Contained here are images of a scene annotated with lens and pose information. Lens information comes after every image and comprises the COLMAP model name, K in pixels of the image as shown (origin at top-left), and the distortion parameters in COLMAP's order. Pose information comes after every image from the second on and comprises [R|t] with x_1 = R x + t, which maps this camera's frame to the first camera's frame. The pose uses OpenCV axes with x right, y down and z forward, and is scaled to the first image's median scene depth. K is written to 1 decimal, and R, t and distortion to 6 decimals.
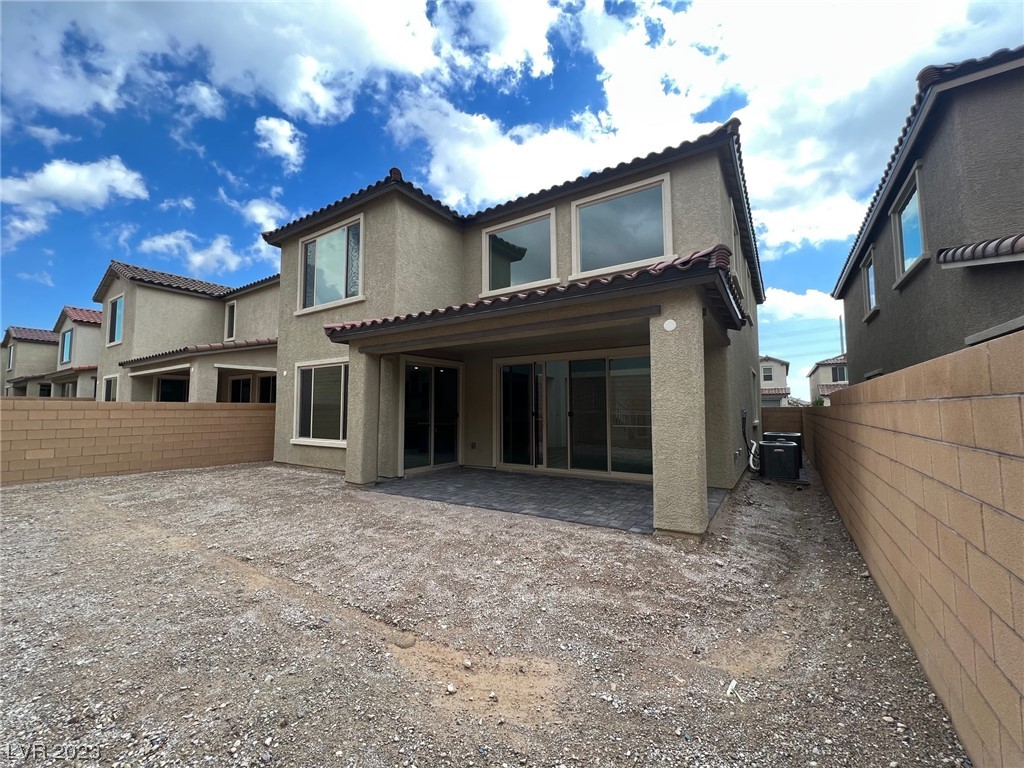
lens RADIAL K [[409.7, 0, 514.0], [0, 409.7, 385.0], [0, 0, 1]] dist [-0.000807, 0.000533]
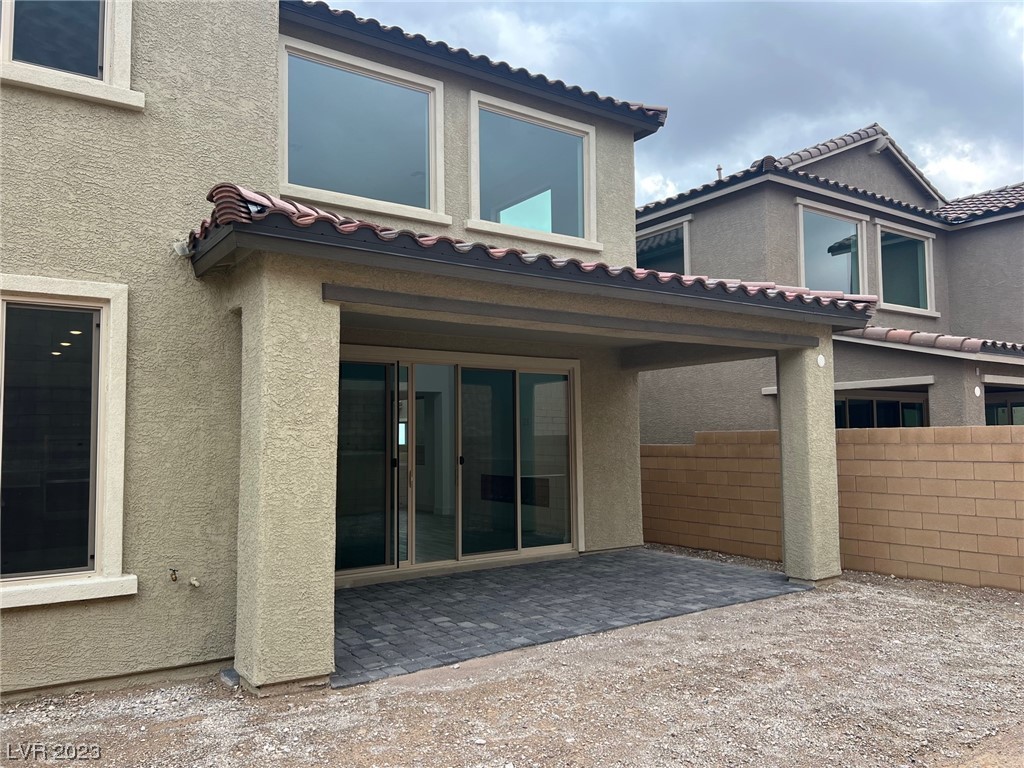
lens RADIAL K [[765.9, 0, 516.6], [0, 765.9, 391.2], [0, 0, 1]] dist [0.048090, -0.055125]
pose [[0.373087, 0.058223, 0.925968, -0.831509], [-0.044052, 0.998015, -0.045004, 0.020380], [-0.926750, -0.024001, 0.374911, 0.539250]]
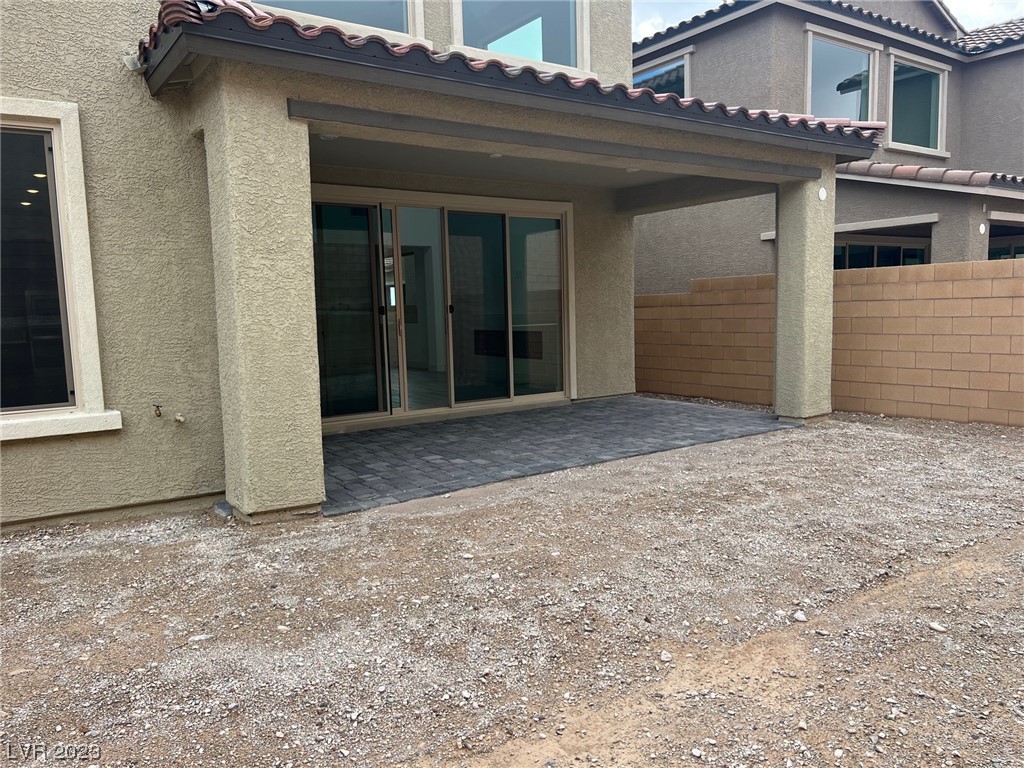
lens RADIAL K [[765.9, 0, 517.2], [0, 765.9, 390.5], [0, 0, 1]] dist [0.048090, -0.055125]
pose [[0.369207, -0.105454, 0.923345, -0.811607], [-0.029003, 0.991750, 0.124864, 0.050213], [-0.928894, -0.072880, 0.363103, 0.535845]]
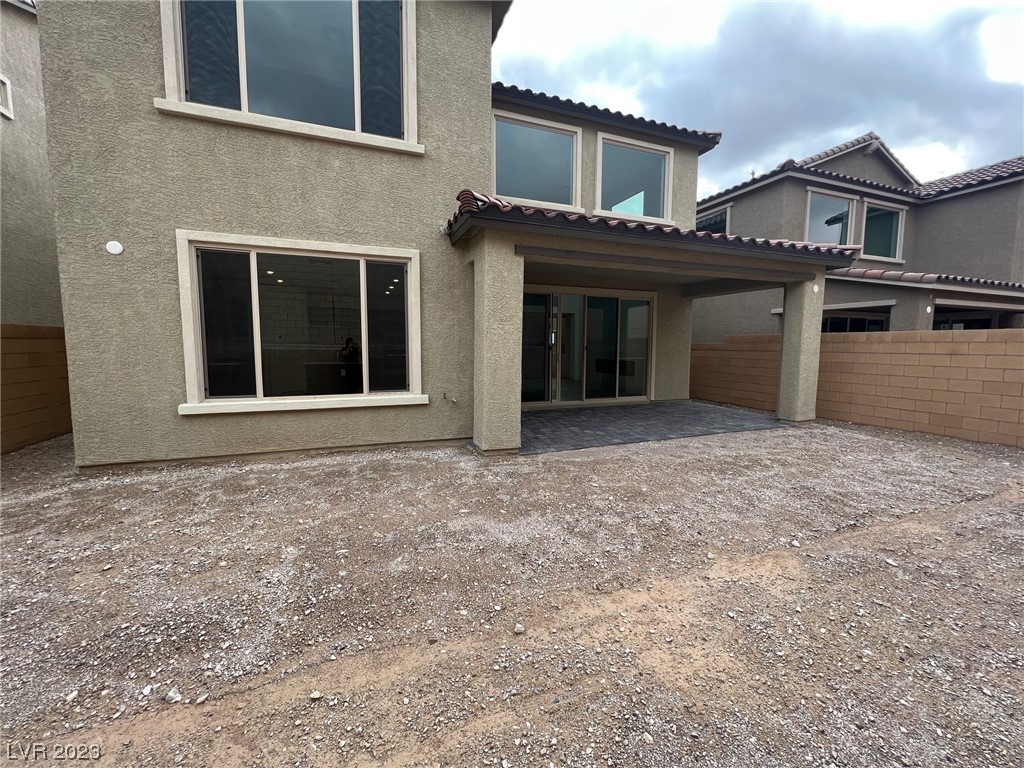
lens RADIAL K [[409.7, 0, 513.6], [0, 409.7, 379.8], [0, 0, 1]] dist [-0.000807, 0.000533]
pose [[0.584106, -0.062967, 0.809231, -0.828735], [-0.054676, 0.991670, 0.116628, 0.040396], [-0.809834, -0.112369, 0.575798, 0.546310]]
